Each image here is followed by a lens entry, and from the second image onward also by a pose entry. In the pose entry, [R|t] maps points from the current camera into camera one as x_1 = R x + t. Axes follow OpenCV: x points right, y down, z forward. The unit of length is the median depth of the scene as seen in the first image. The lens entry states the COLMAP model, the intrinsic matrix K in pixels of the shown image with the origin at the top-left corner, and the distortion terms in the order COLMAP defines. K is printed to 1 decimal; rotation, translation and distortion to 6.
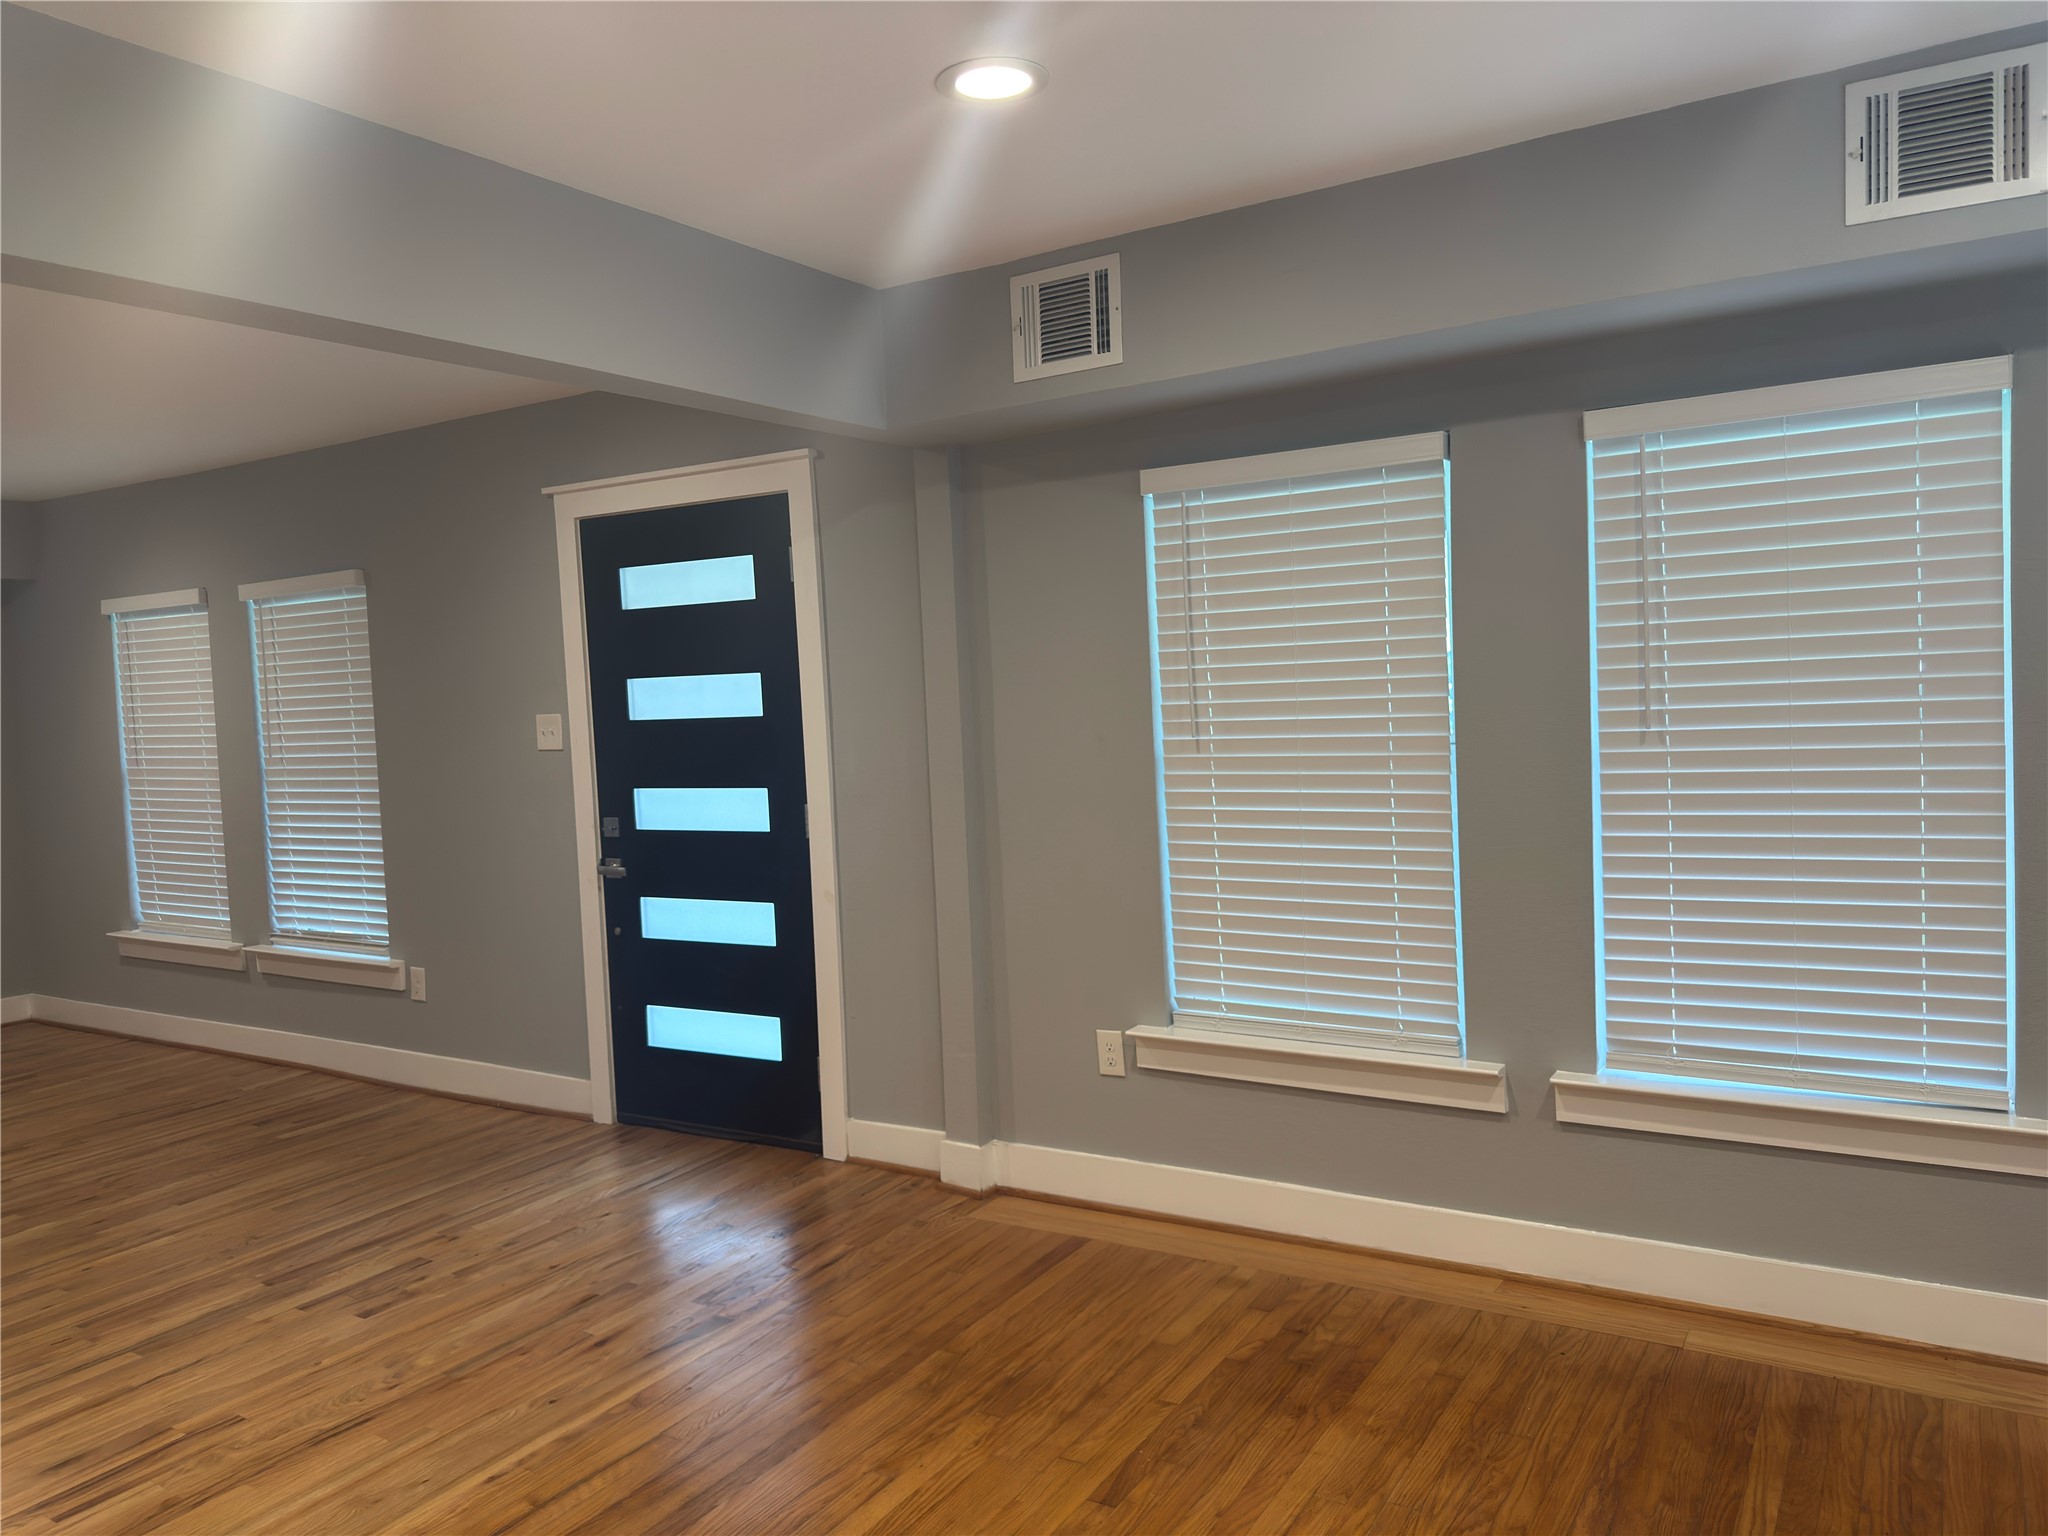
lens RADIAL K [[1453.5, 0, 1024.0], [0, 1453.5, 768.0], [0, 0, 1]] dist [0.023870, -0.001917]
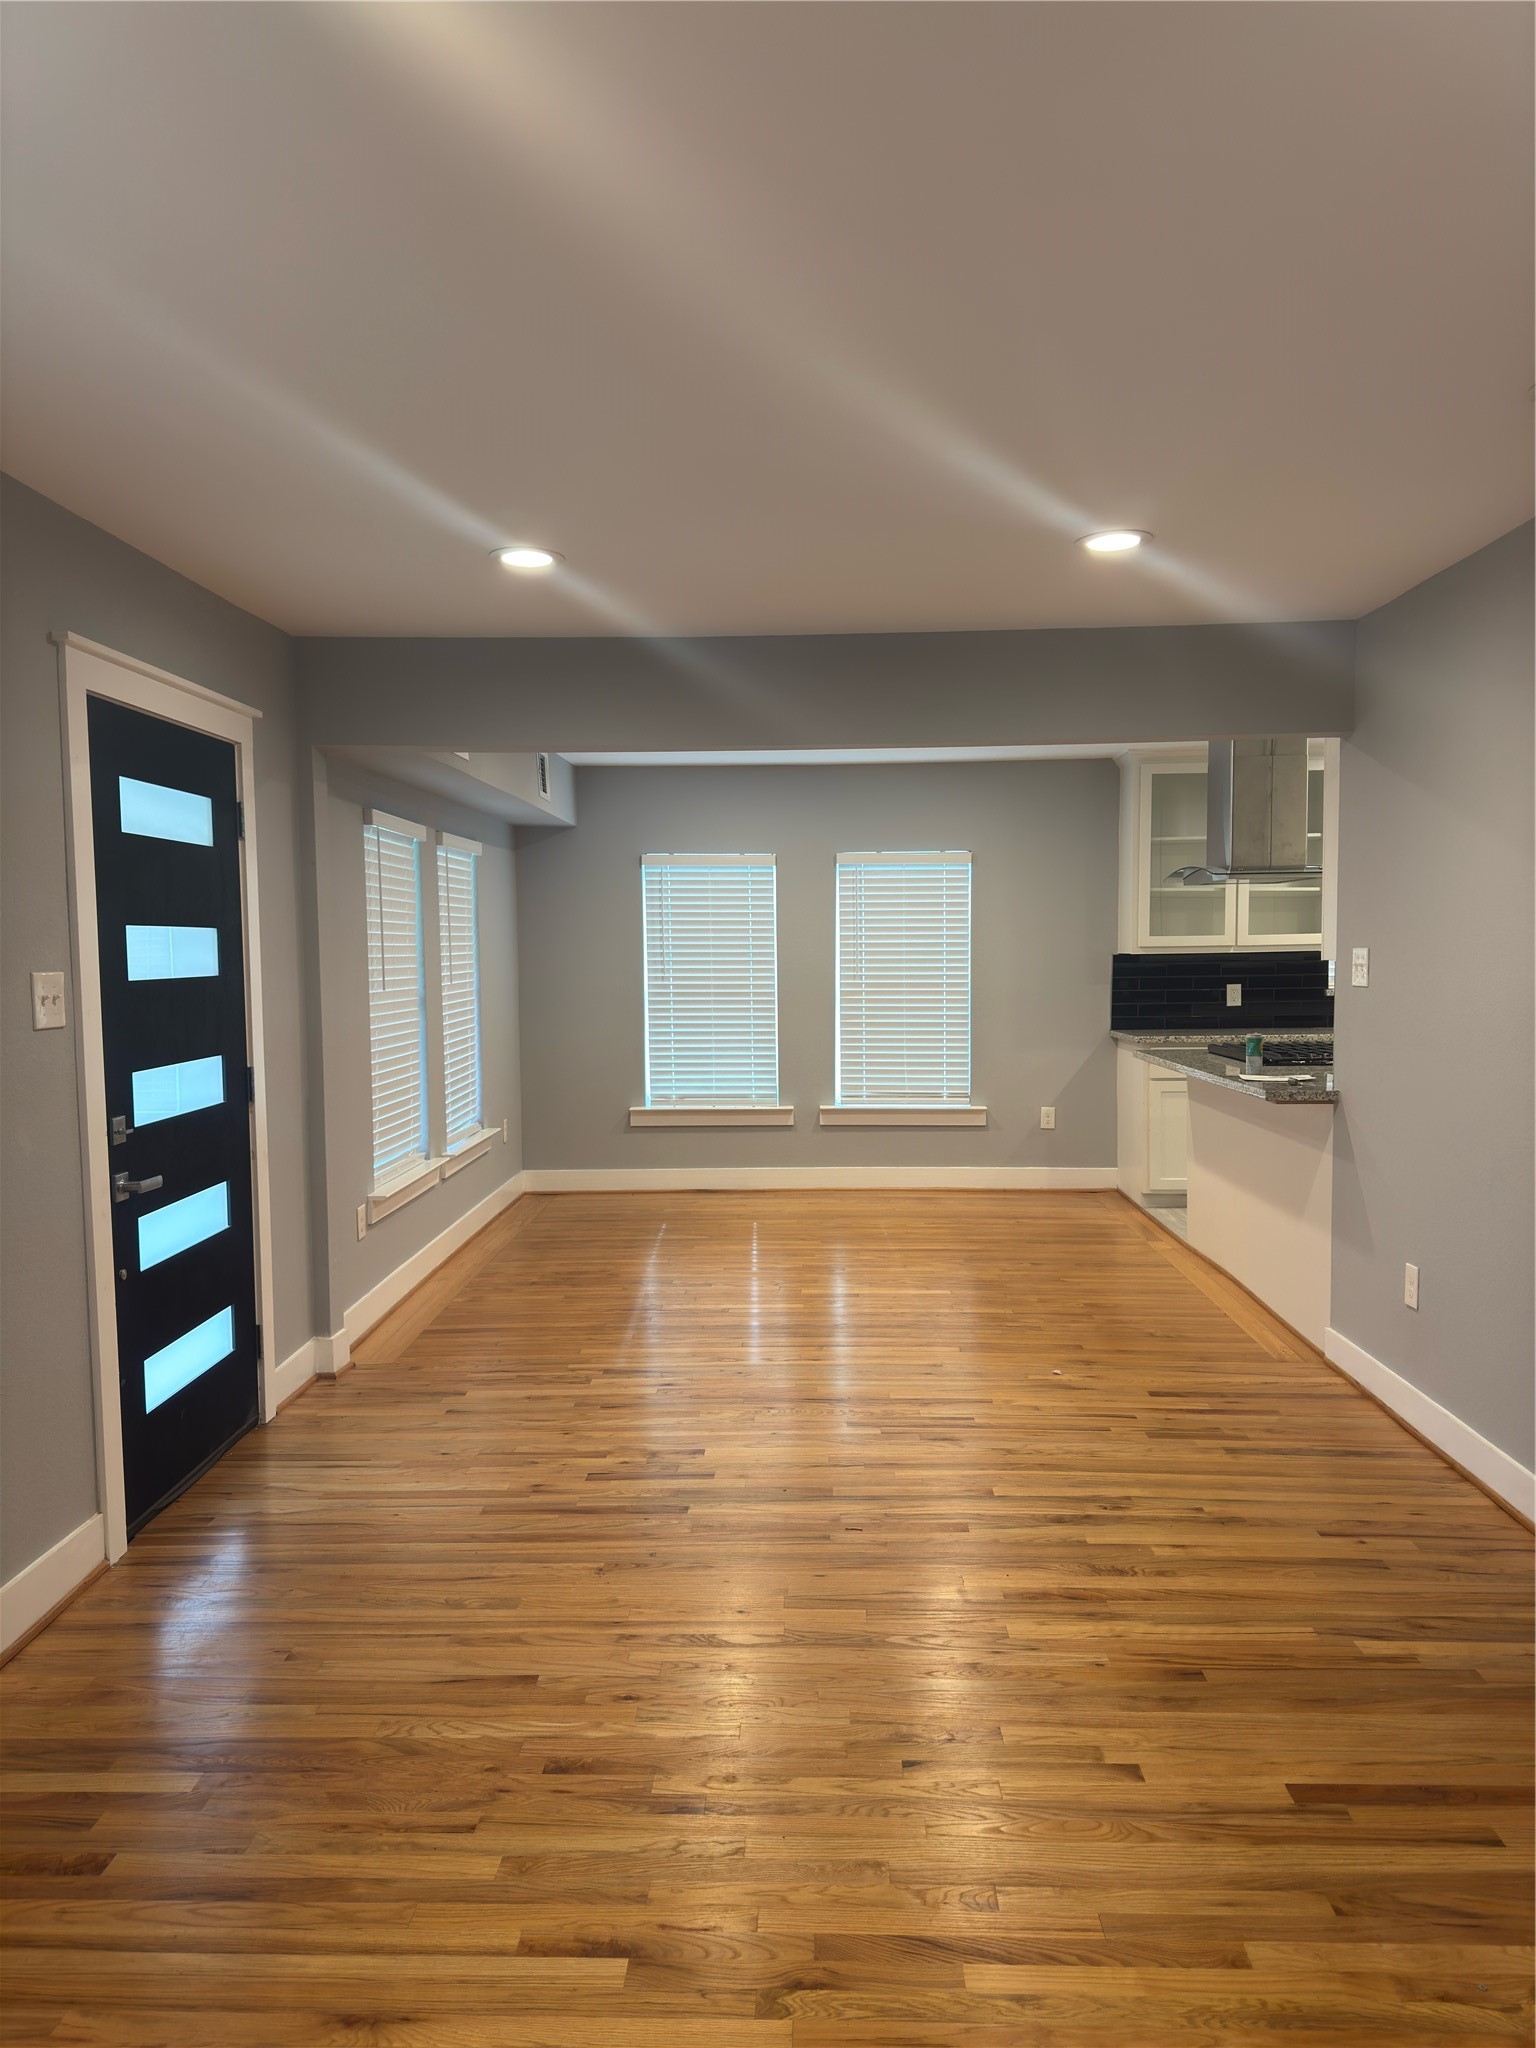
lens RADIAL K [[1453.5, 0, 768.0], [0, 1453.5, 1024.0], [0, 0, 1]] dist [0.023870, -0.001917]
pose [[-0.508951, 0.007611, 0.860762, -1.214183], [0.091120, 0.994819, 0.045081, -0.015182], [-0.855959, 0.101377, -0.507007, 1.231216]]
